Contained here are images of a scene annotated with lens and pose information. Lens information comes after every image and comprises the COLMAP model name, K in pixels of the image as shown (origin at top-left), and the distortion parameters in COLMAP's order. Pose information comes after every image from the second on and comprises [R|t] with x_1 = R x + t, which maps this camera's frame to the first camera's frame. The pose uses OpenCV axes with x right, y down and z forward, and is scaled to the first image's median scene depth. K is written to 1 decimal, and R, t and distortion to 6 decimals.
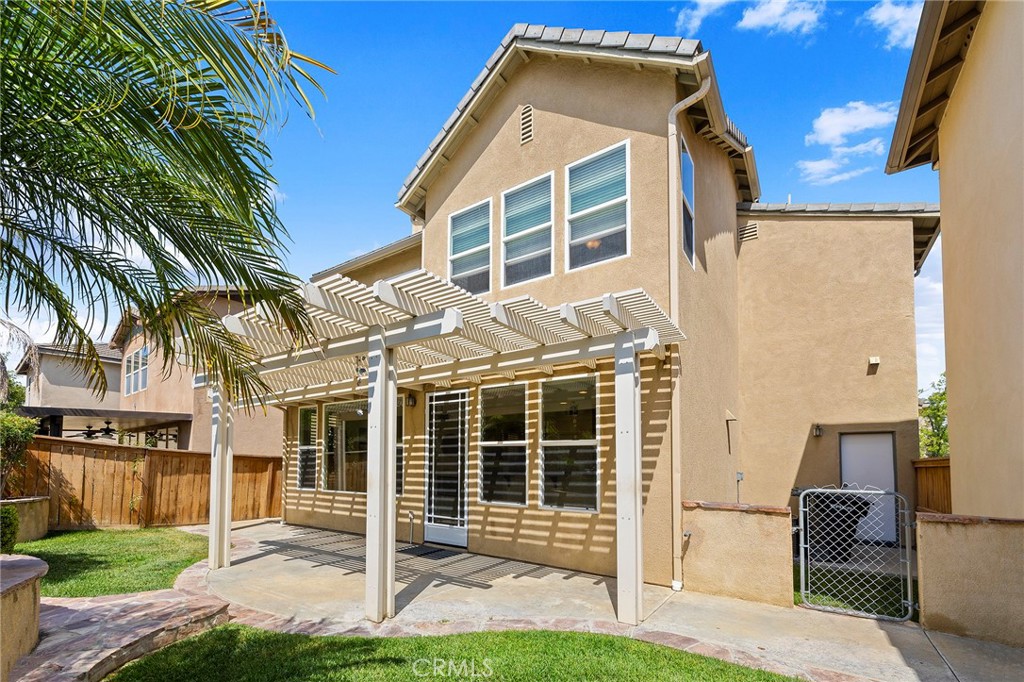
lens RADIAL K [[433.4, 0, 489.9], [0, 433.4, 445.4], [0, 0, 1]] dist [0.001872, 0.000629]
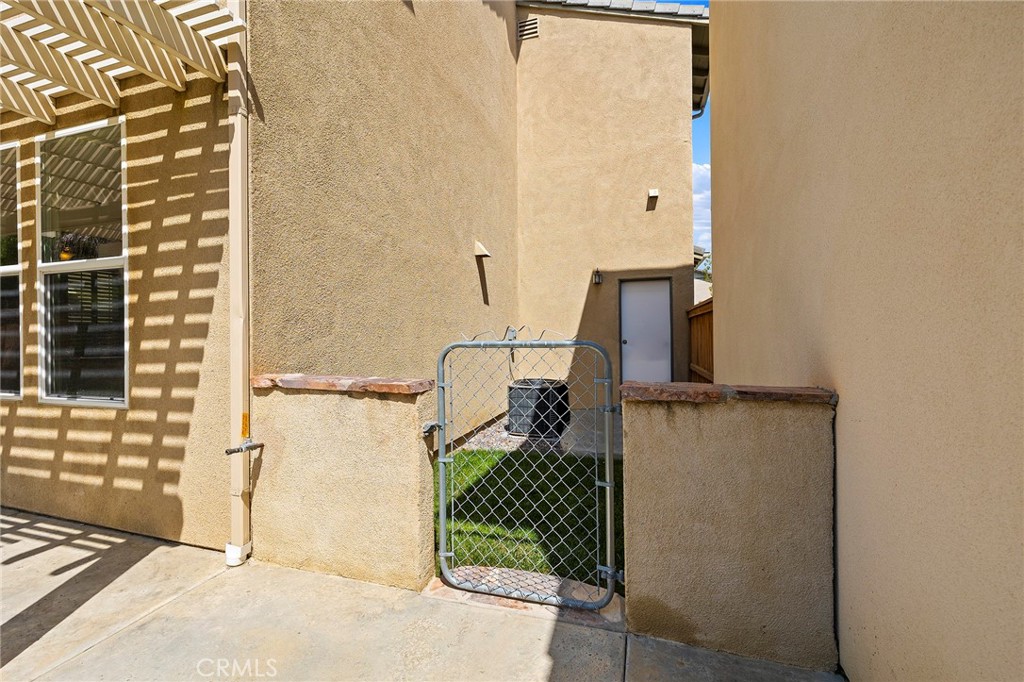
lens RADIAL K [[433.4, 0, 494.4], [0, 433.4, 334.3], [0, 0, 1]] dist [0.001872, 0.000629]
pose [[0.954270, -0.023144, 0.298049, 0.445905], [0.010492, 0.998977, 0.043981, 0.050571], [-0.298762, -0.038842, 0.953537, 0.373240]]
